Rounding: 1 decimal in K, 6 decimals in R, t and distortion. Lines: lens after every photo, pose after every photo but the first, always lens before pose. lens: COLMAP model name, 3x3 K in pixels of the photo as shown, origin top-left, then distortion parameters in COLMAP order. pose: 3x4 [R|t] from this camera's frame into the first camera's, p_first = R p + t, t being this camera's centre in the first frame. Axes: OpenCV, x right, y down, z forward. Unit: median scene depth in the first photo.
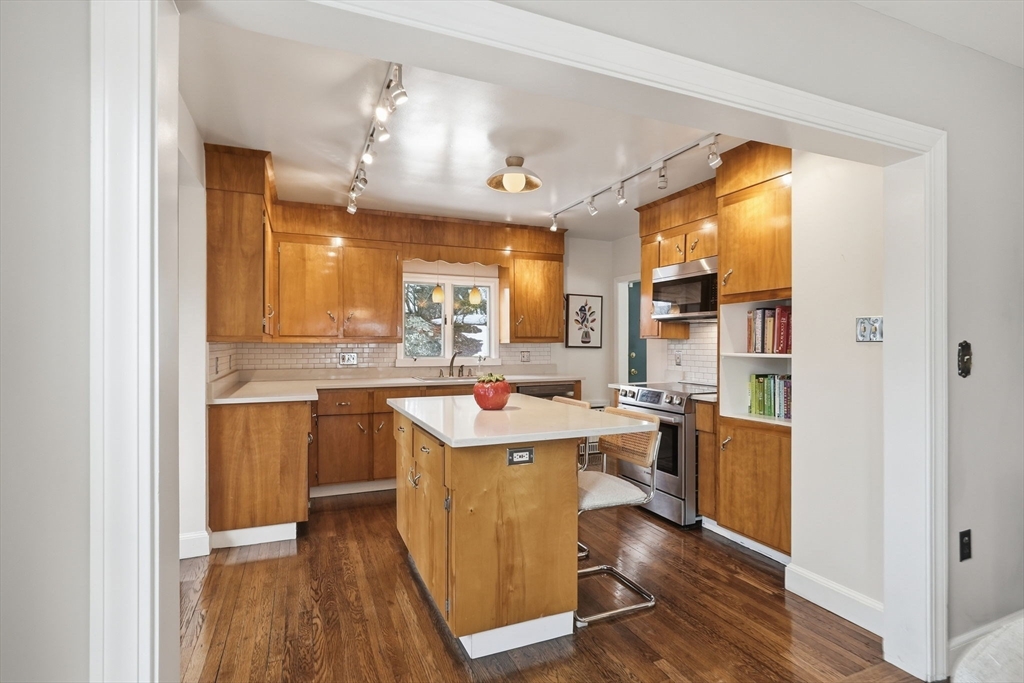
lens RADIAL K [[508.3, 0, 513.8], [0, 508.3, 343.0], [0, 0, 1]] dist [-0.001136, -0.000253]
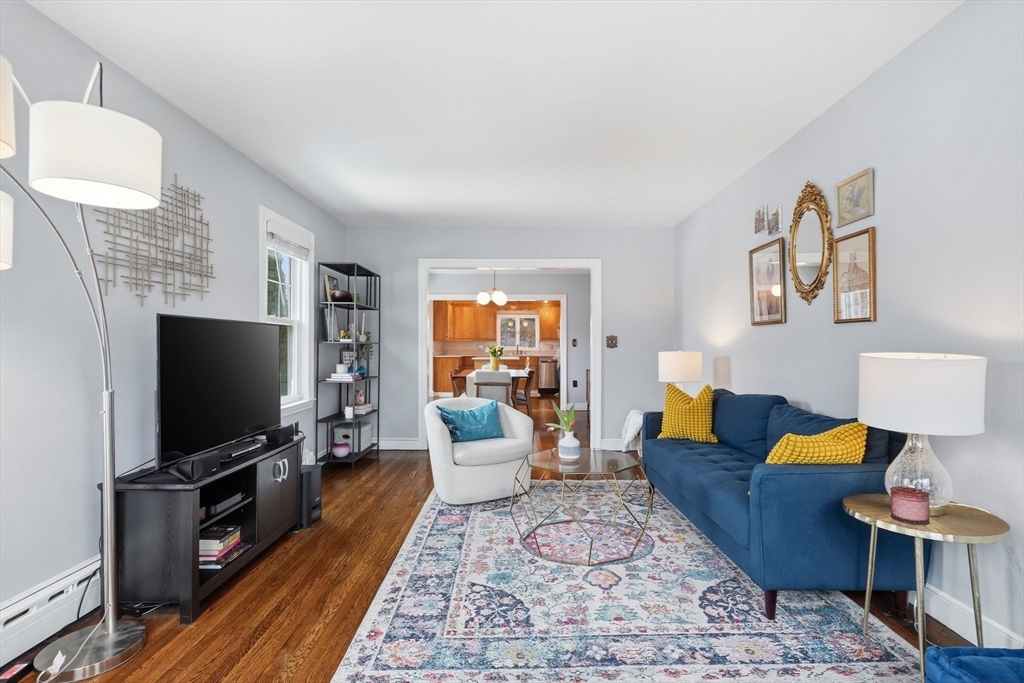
lens RADIAL K [[508.3, 0, 513.8], [0, 508.3, 343.0], [0, 0, 1]] dist [-0.001136, -0.000253]
pose [[0.920976, -0.004658, -0.389592, 0.944923], [0.002780, 0.999982, -0.005385, 0.024340], [0.389610, 0.003876, 0.920972, -1.493898]]
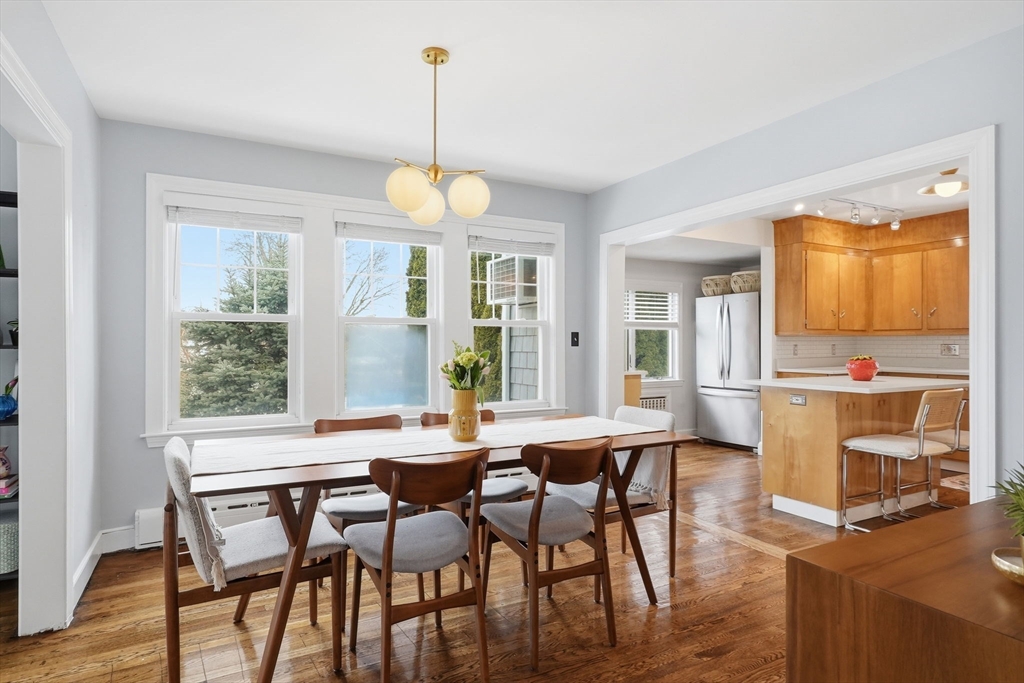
lens RADIAL K [[557.8, 0, 512.0], [0, 557.8, 341.5], [0, 0, 1]] dist [0.001449, 0.000326]
pose [[0.098384, -0.003492, -0.995142, 0.809331], [0.003071, 0.999990, -0.003205, 0.015527], [0.995144, -0.002741, 0.098394, -0.051349]]
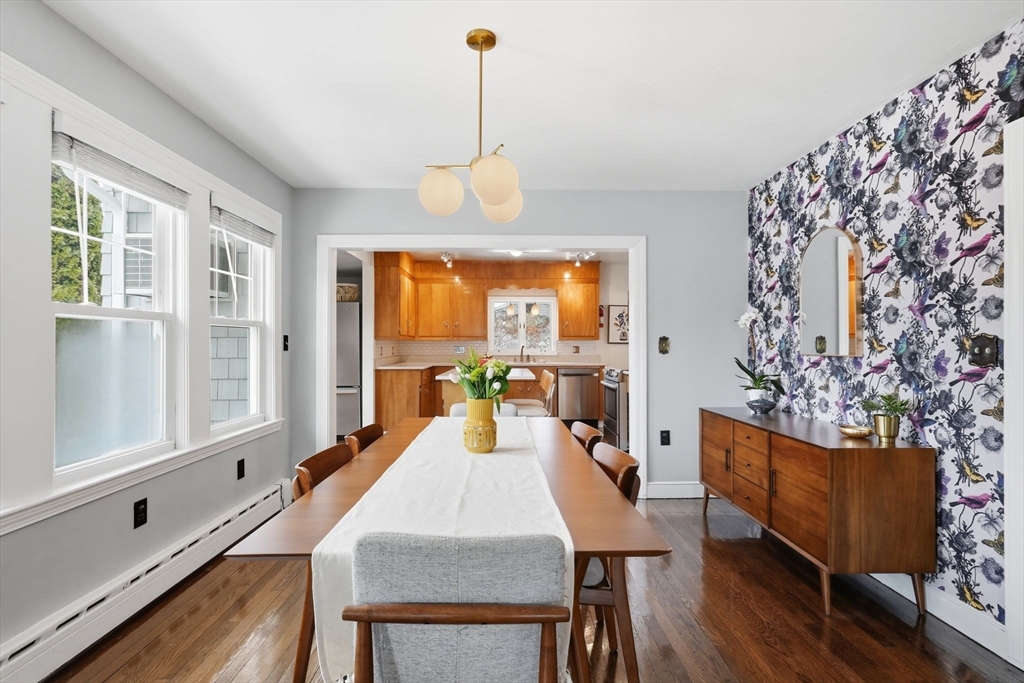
lens RADIAL K [[498.2, 0, 512.0], [0, 498.2, 341.5], [0, 0, 1]] dist [0.000917, 0.000403]
pose [[0.926598, -0.003215, -0.376040, 0.468162], [0.001996, 0.999991, -0.003633, 0.009909], [0.376049, 0.002616, 0.926596, -0.464822]]
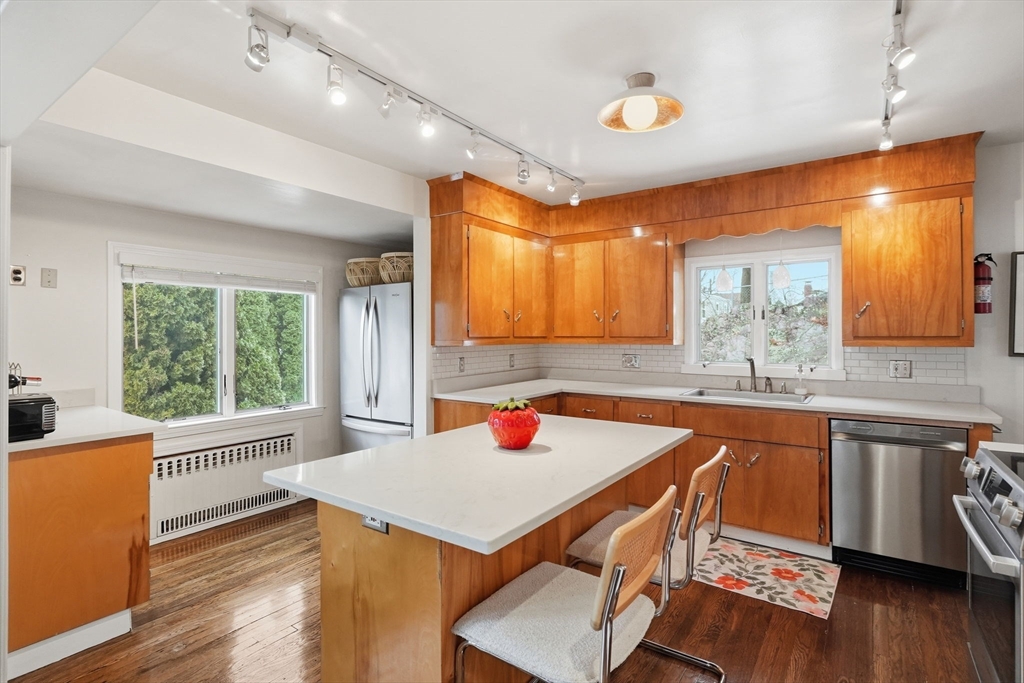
lens RADIAL K [[502.3, 0, 512.5], [0, 502.3, 333.4], [0, 0, 1]] dist [-0.000197, -0.000033]
pose [[0.525664, -0.001674, -0.850691, 0.342367], [0.004620, 0.999989, 0.000887, -0.020748], [0.850680, -0.004397, 0.525666, 0.366443]]
